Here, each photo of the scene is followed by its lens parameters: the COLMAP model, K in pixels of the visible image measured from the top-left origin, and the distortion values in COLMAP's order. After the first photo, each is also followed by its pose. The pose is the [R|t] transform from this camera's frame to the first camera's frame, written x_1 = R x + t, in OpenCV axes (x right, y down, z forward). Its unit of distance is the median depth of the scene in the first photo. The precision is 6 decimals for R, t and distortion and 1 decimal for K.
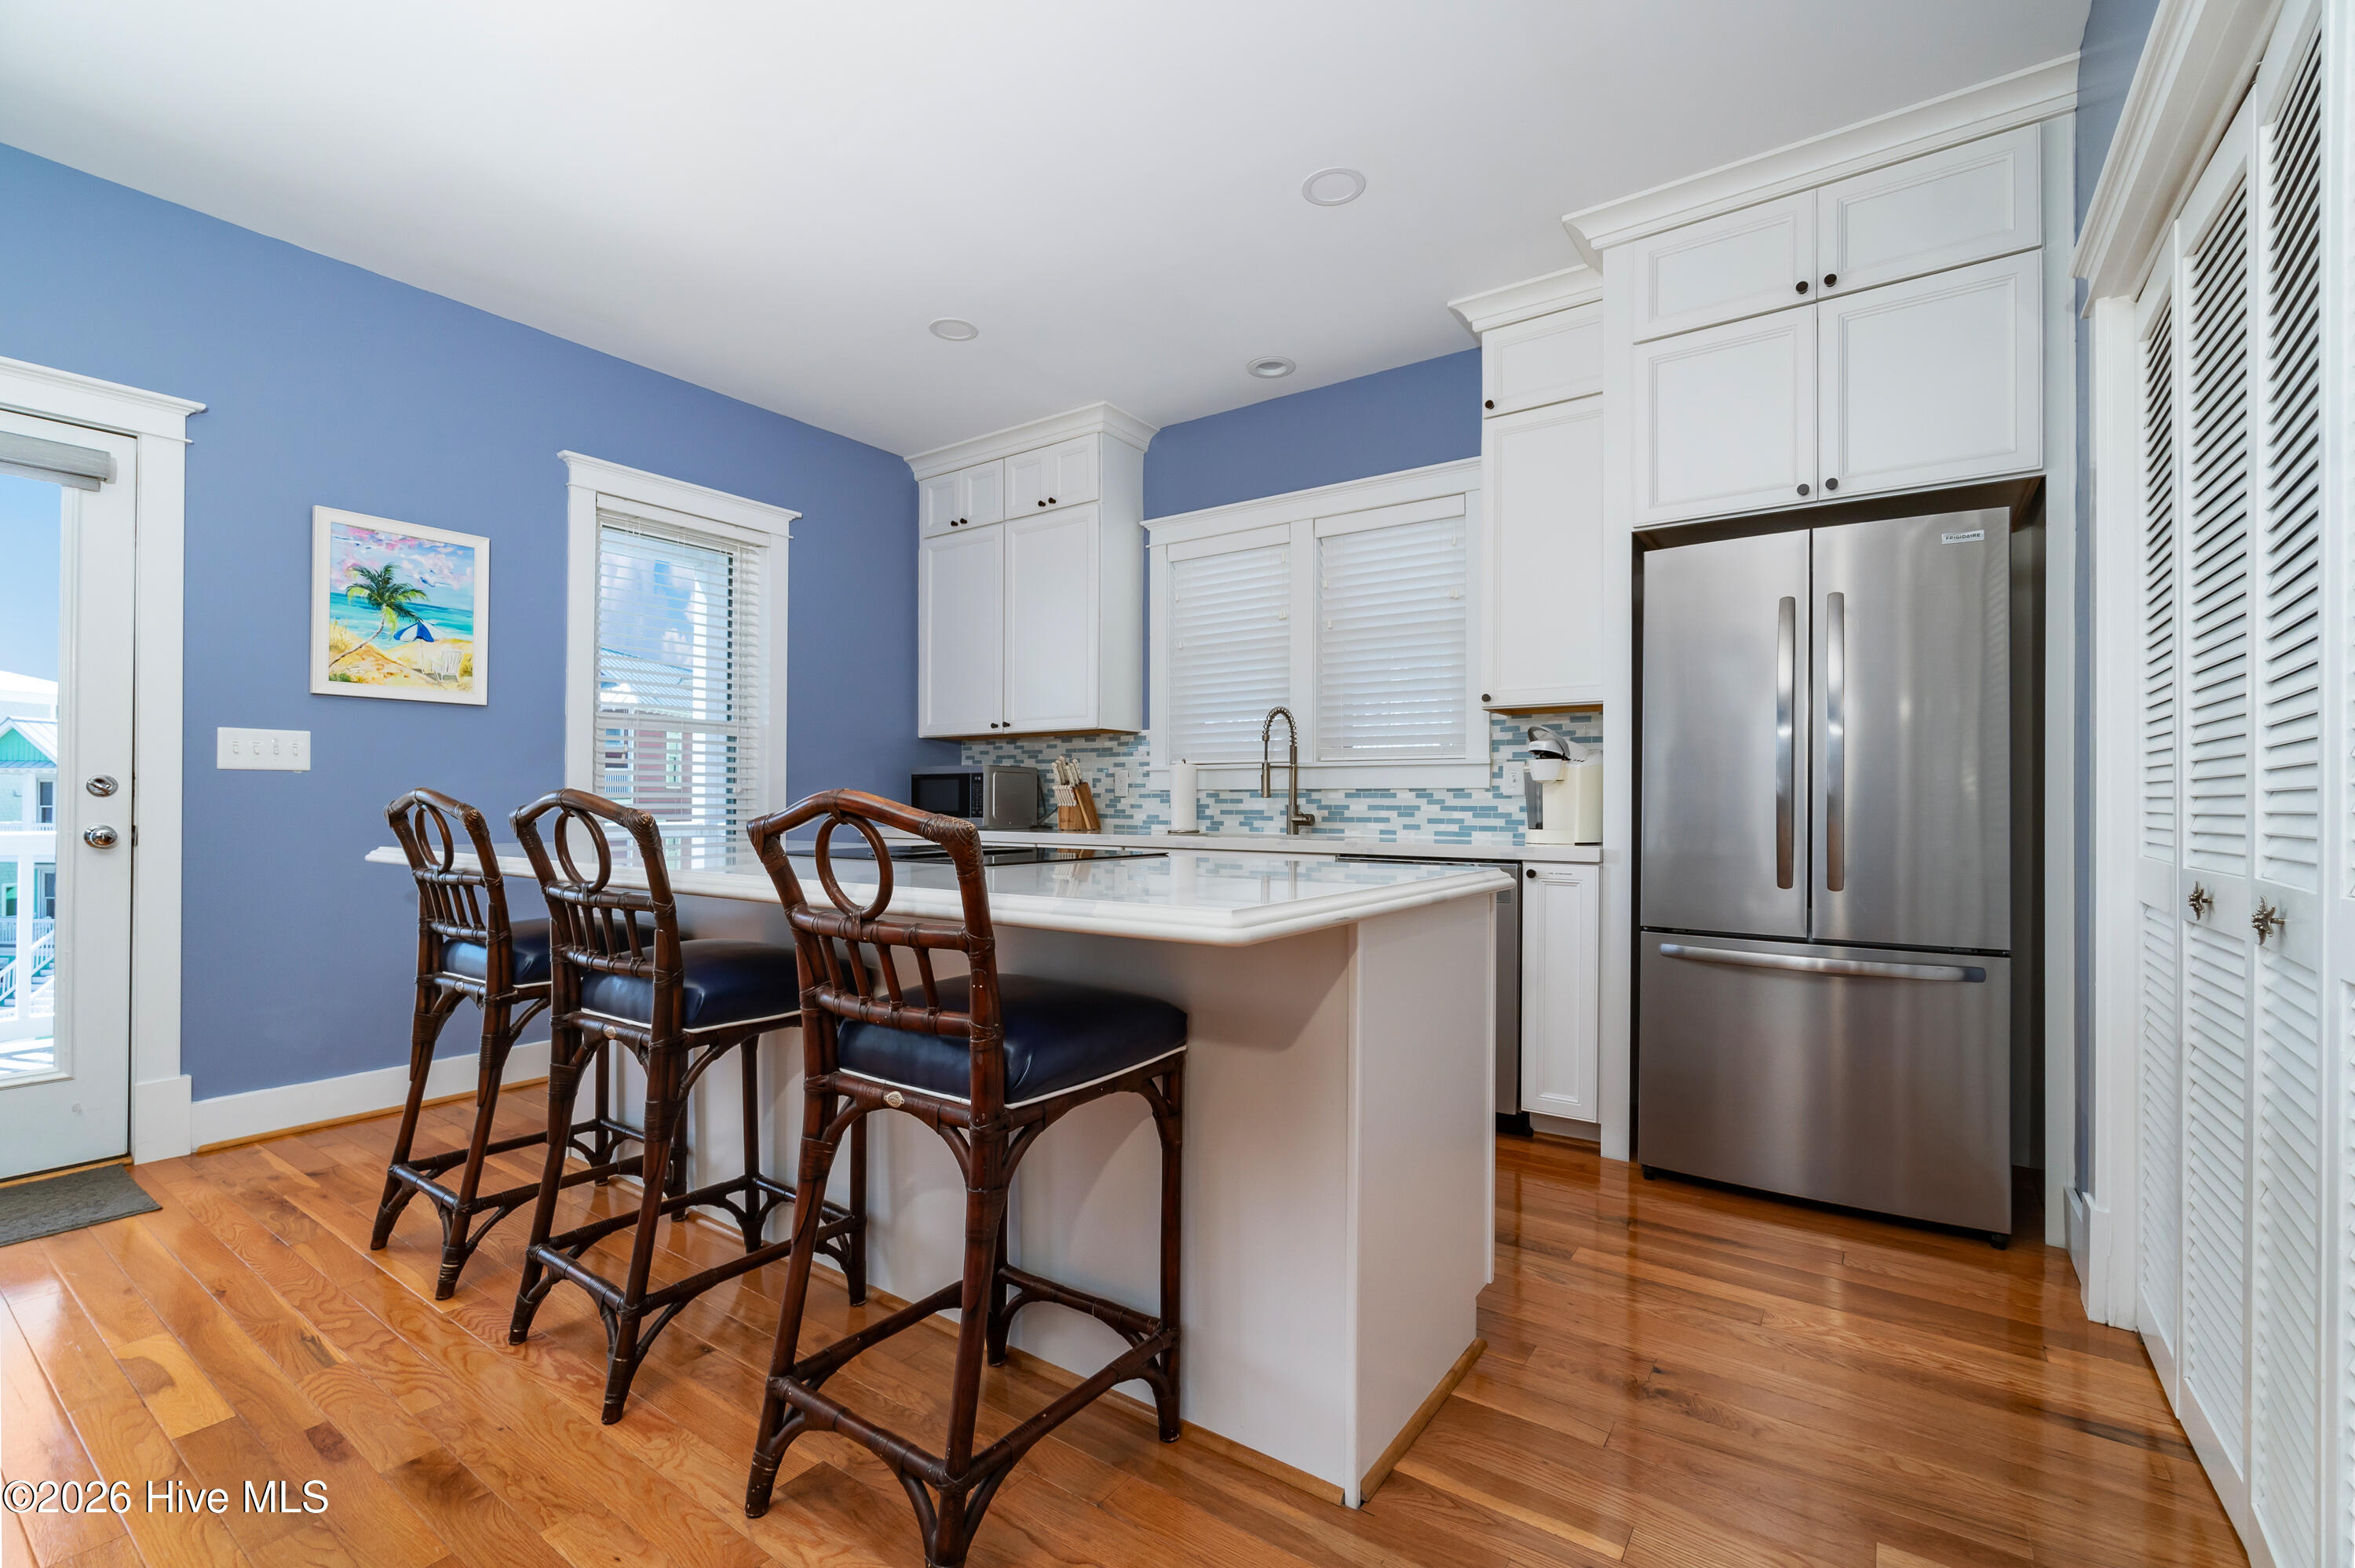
lens RADIAL K [[1012.4, 0, 1177.5], [0, 1012.4, 784.0], [0, 0, 1]] dist [-0.001003, -0.000255]
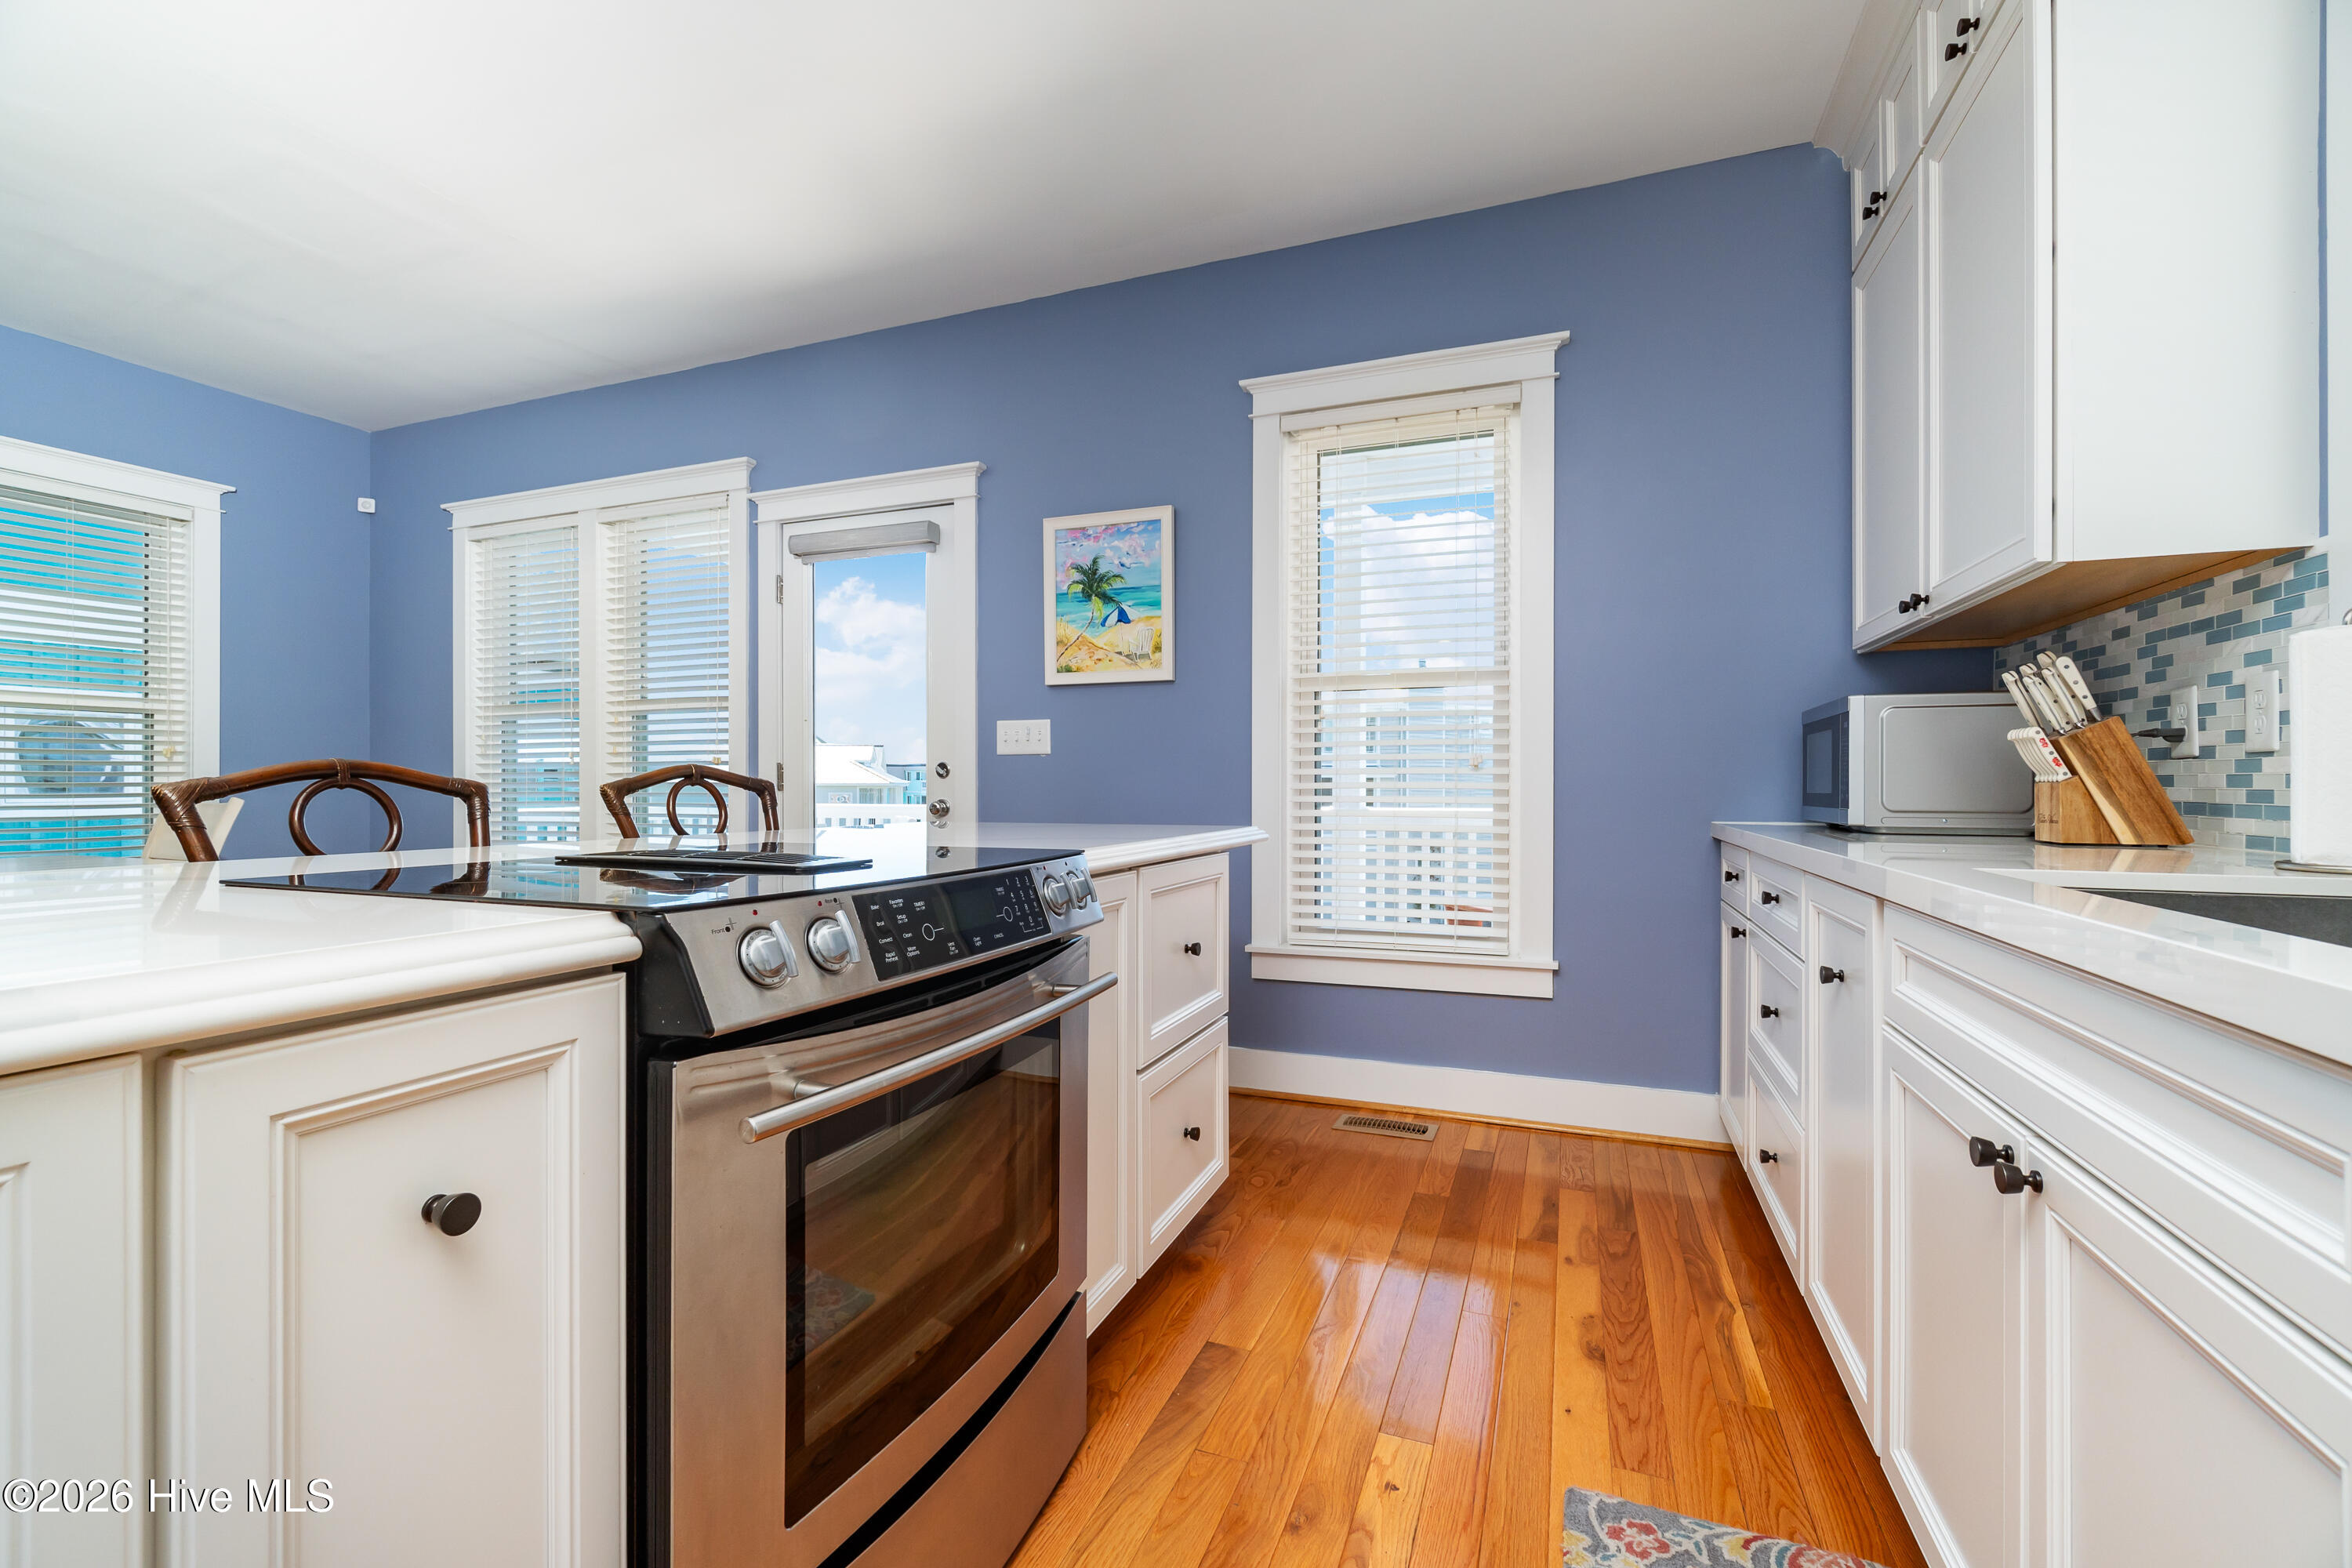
lens RADIAL K [[1013.9, 0, 1176.0], [0, 1013.9, 784.0], [0, 0, 1]] dist [-0.001355, 0.000032]
pose [[0.237999, -0.010220, -0.971212, 0.219050], [0.015097, 0.999863, -0.006822, 0.023717], [0.971148, -0.013039, 0.238120, 0.684797]]
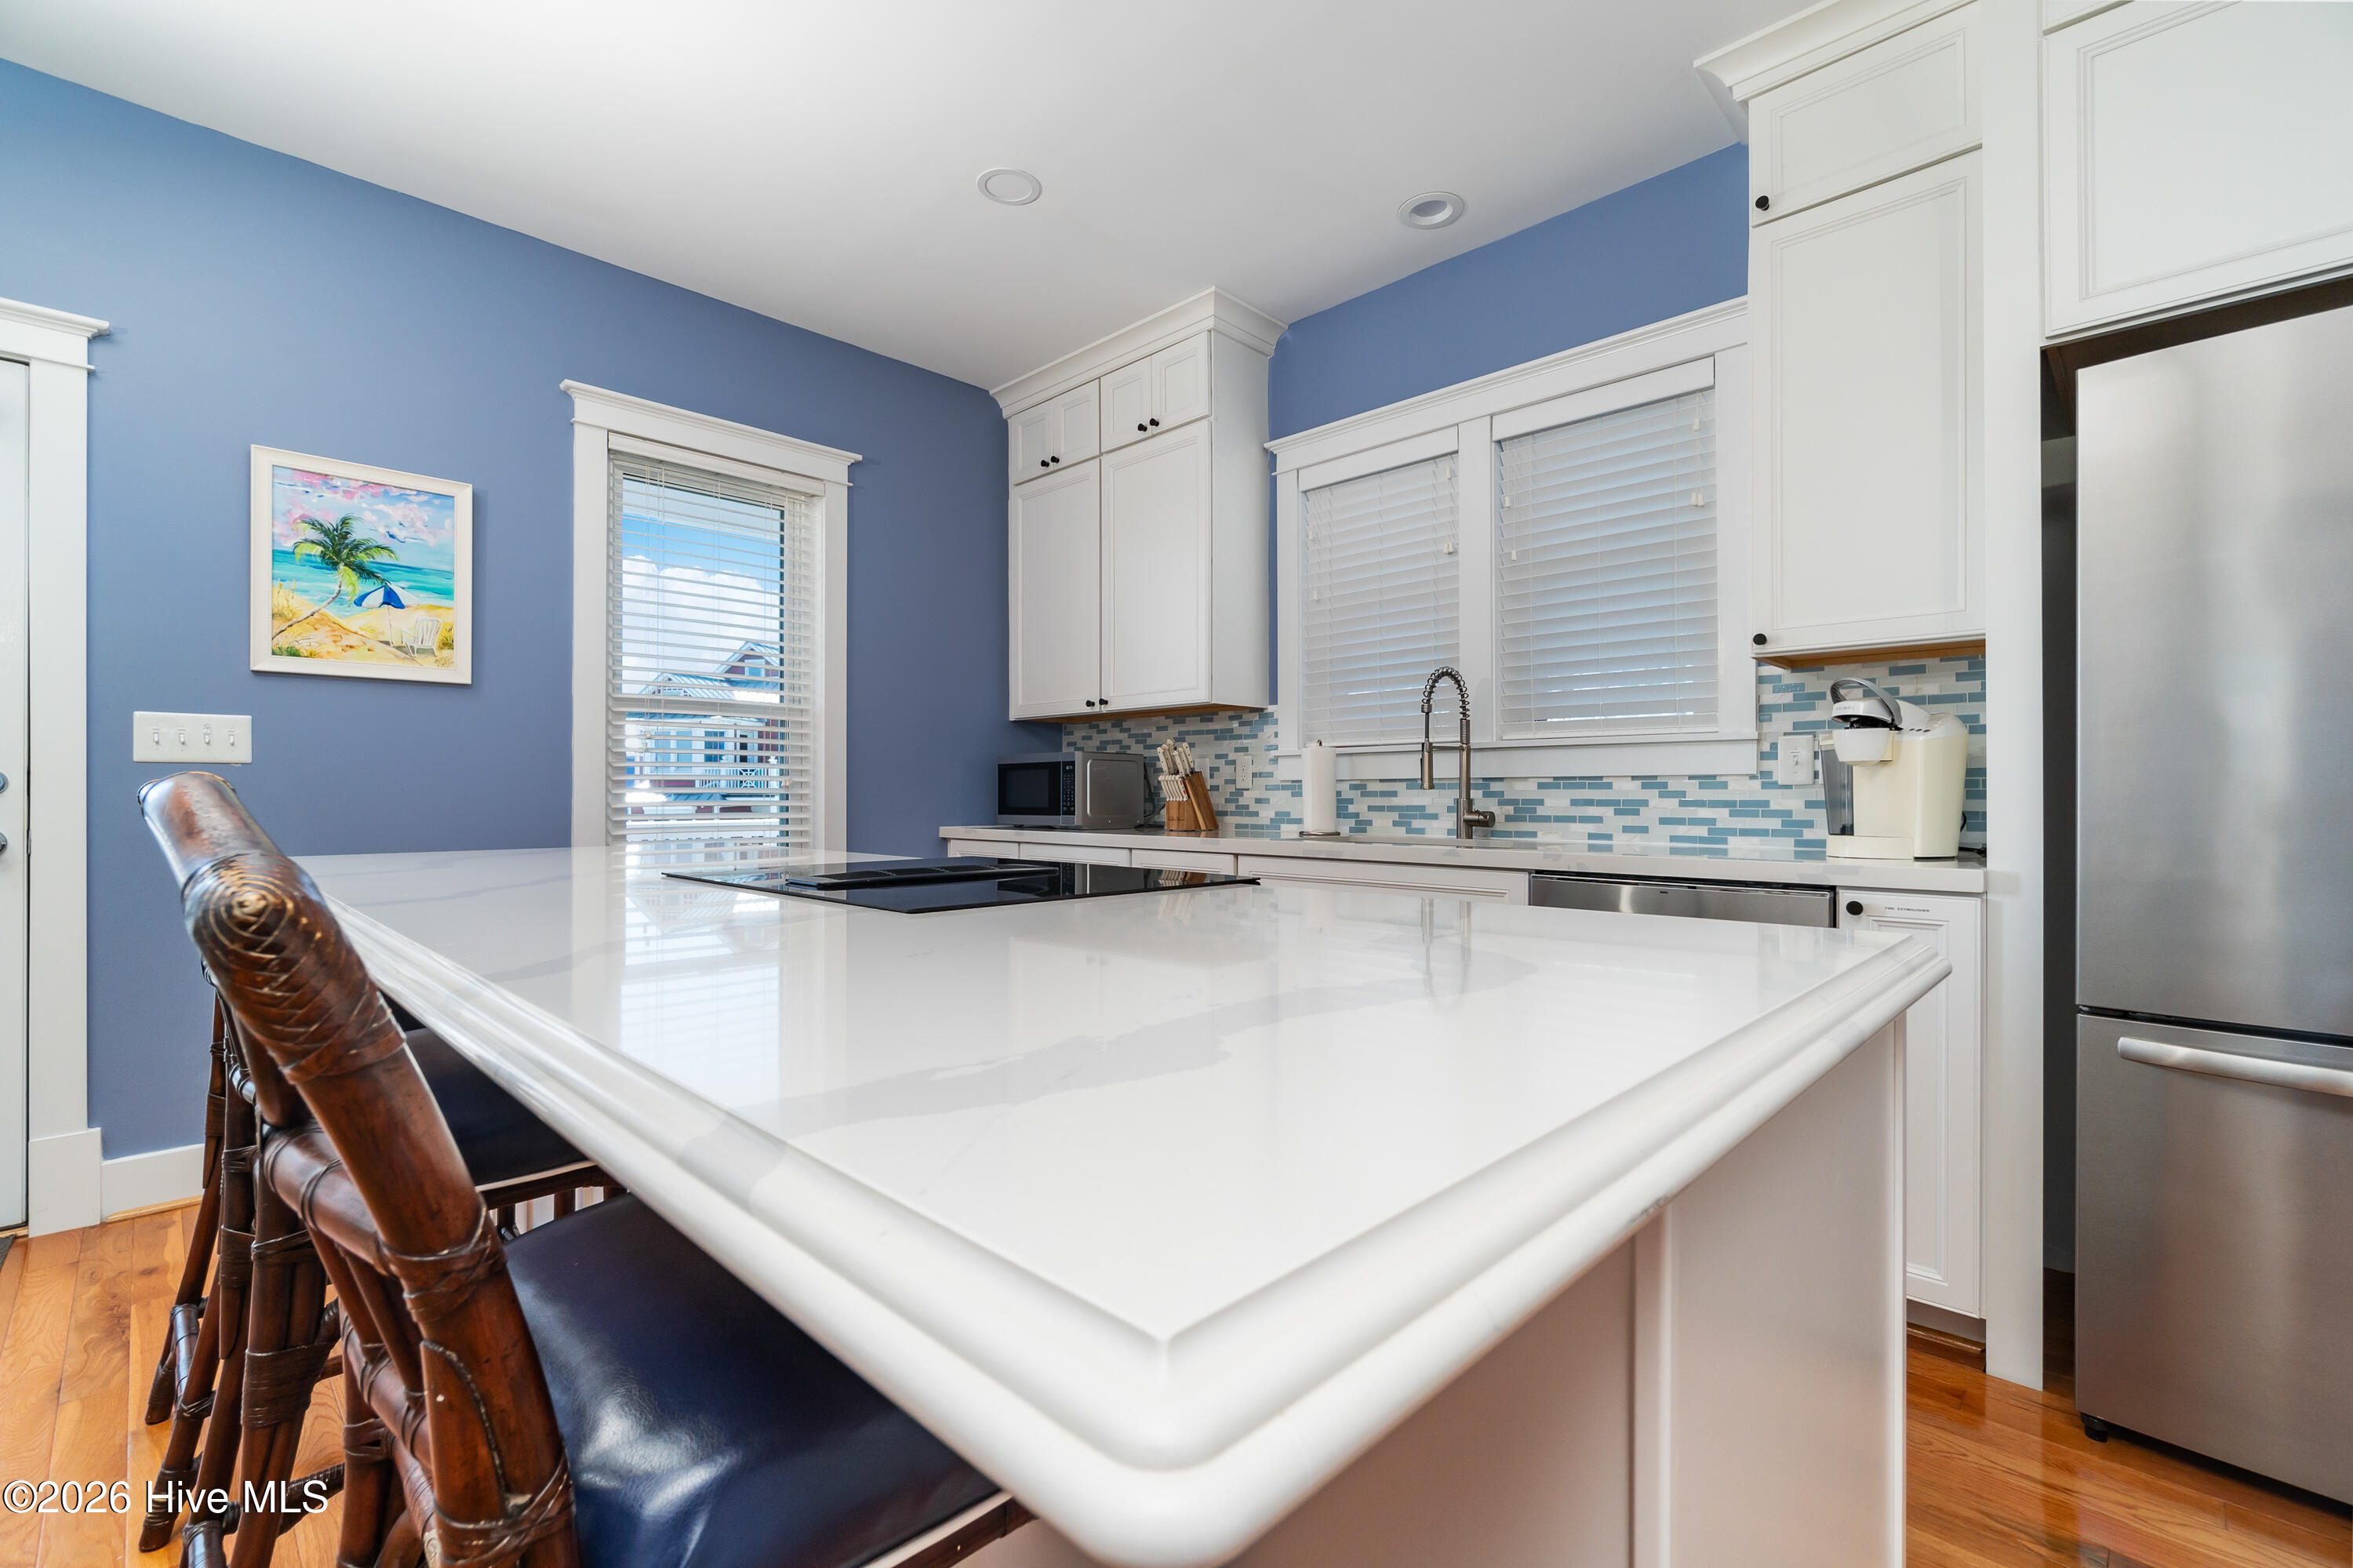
lens RADIAL K [[1014.4, 0, 1176.5], [0, 1014.4, 784.0], [0, 0, 1]] dist [-0.001355, 0.000032]
pose [[0.986464, -0.005710, -0.163877, 0.028139], [0.006878, 0.999955, 0.006557, 0.003306], [0.163832, -0.007595, 0.986459, 0.235158]]
